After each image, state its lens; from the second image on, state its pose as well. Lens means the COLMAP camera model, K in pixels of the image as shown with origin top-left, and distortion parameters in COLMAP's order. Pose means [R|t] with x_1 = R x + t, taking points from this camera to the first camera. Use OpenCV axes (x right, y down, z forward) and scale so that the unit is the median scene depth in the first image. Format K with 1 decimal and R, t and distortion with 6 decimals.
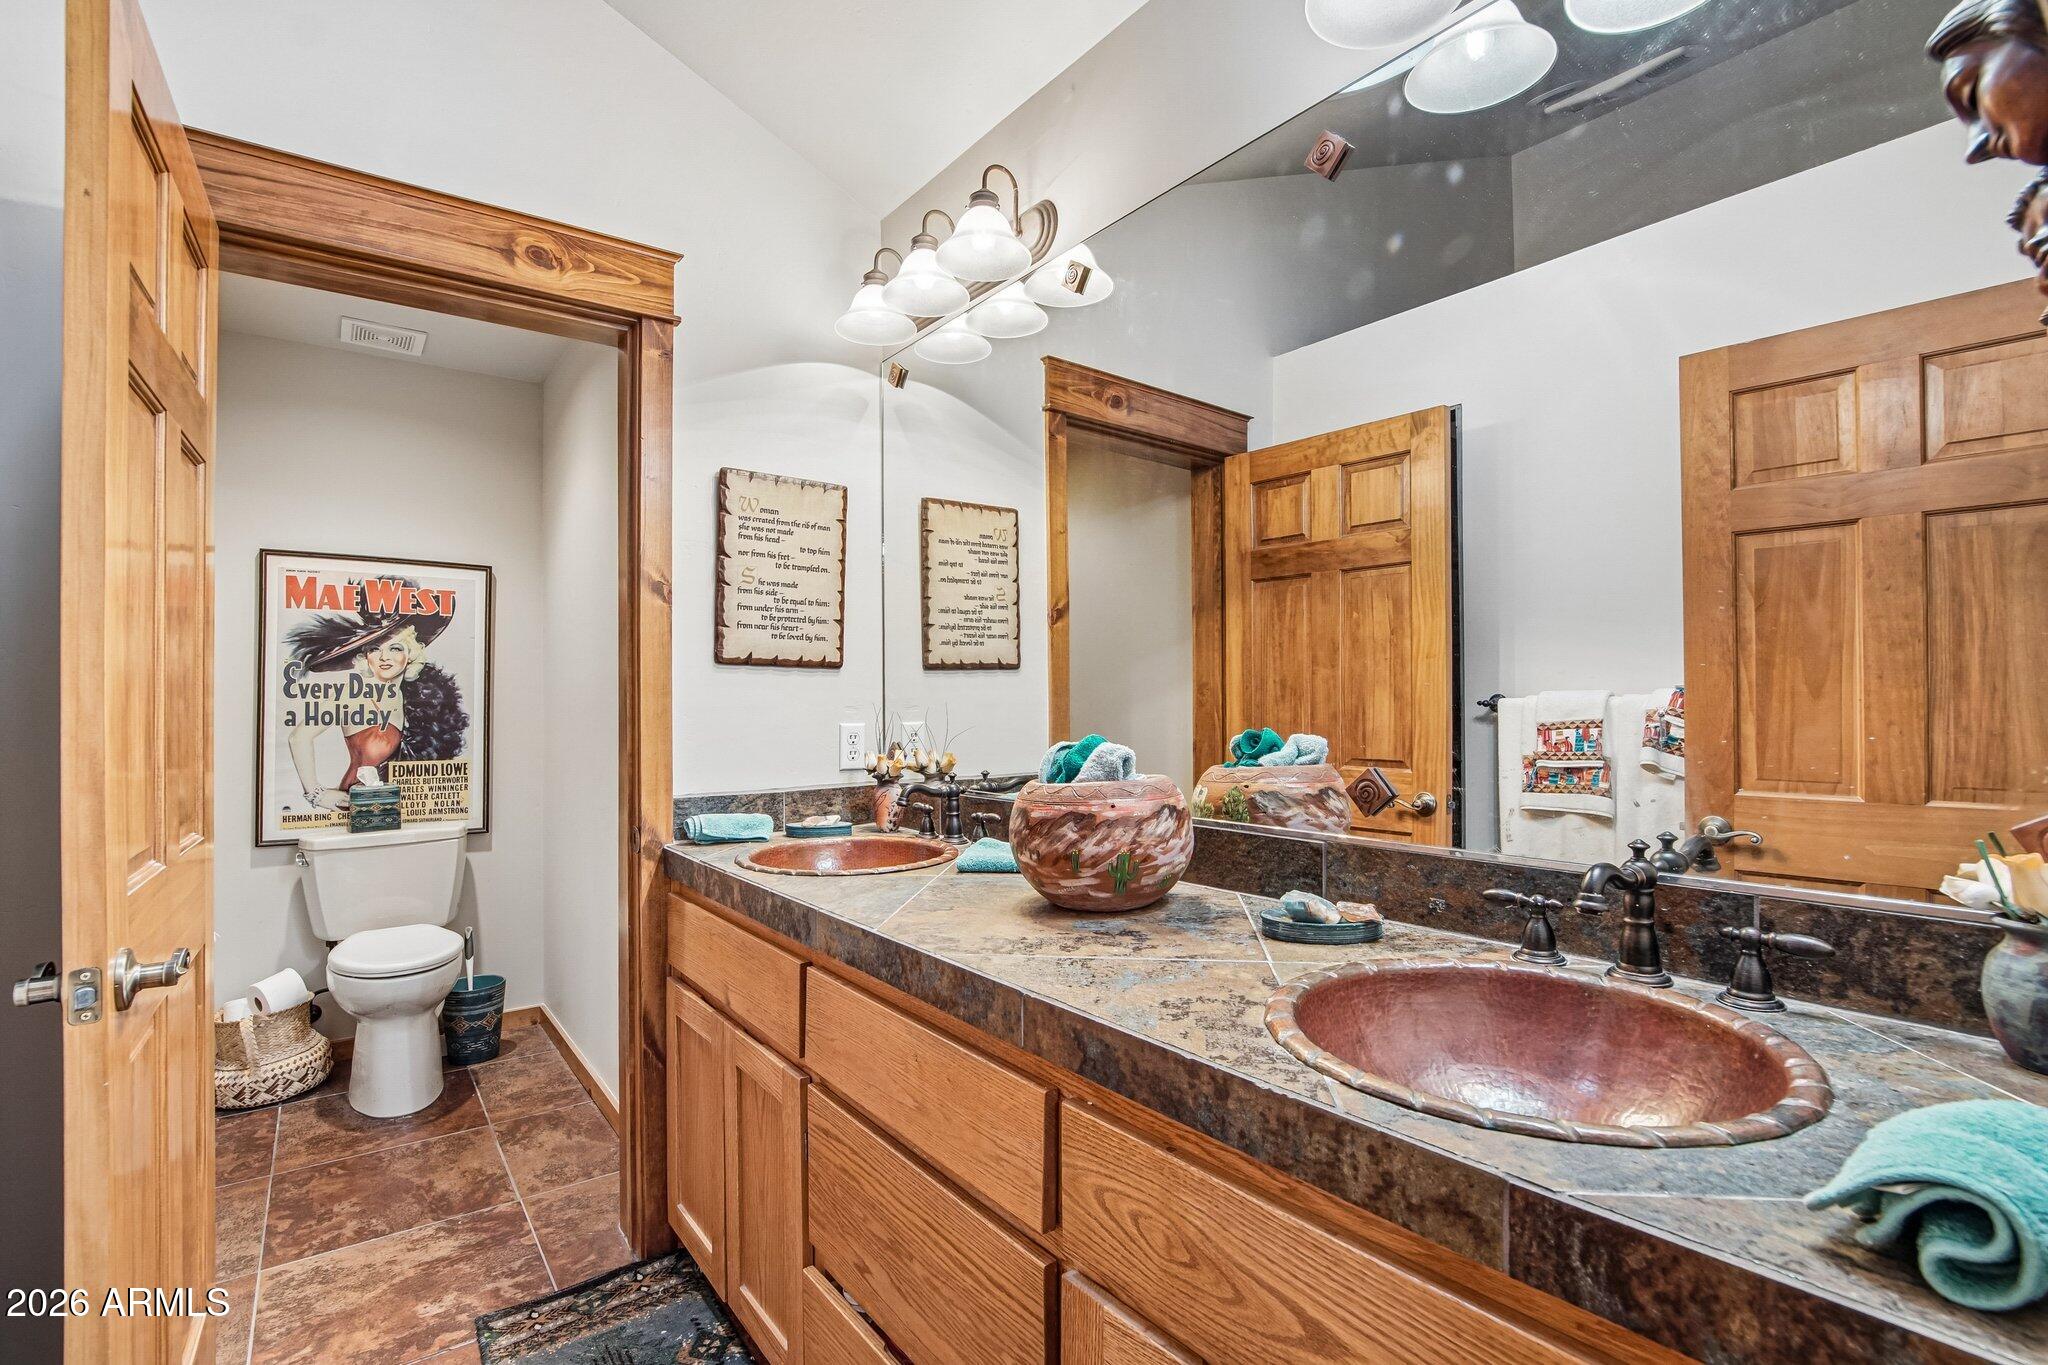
lens RADIAL K [[952.8, 0, 1001.2], [0, 952.8, 669.7], [0, 0, 1]] dist [-0.019154, -0.001297]
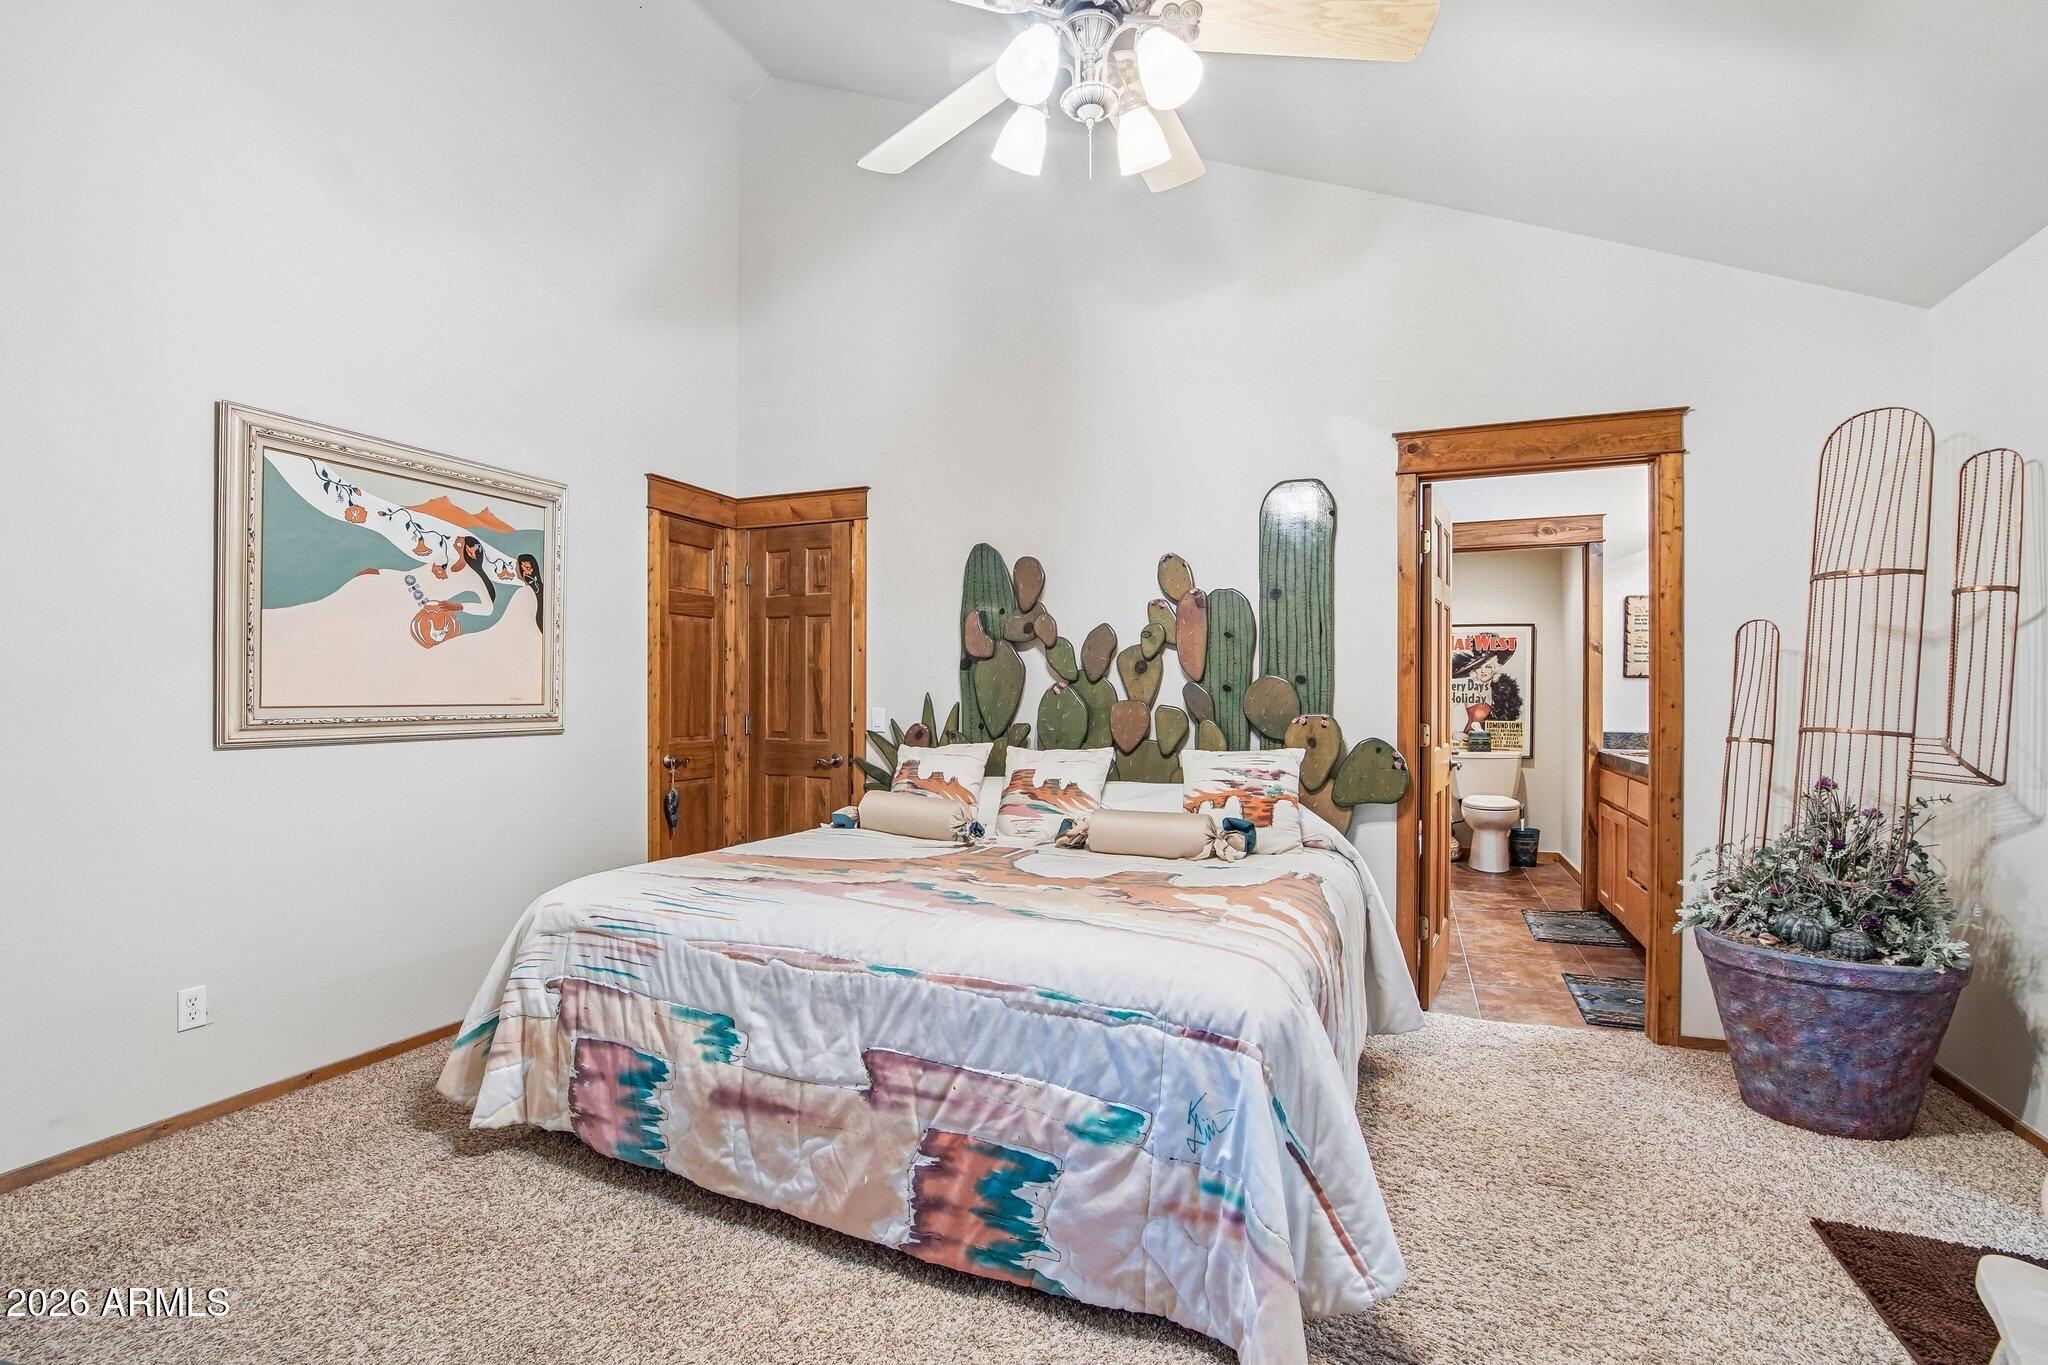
lens RADIAL K [[916.1, 0, 1009.3], [0, 916.1, 687.7], [0, 0, 1]] dist [-0.038678, 0.008297]
pose [[0.515305, 0.011034, -0.856936, 0.563653], [0.009583, 0.999780, 0.018637, -0.025417], [0.856953, -0.017816, 0.515086, -0.997110]]
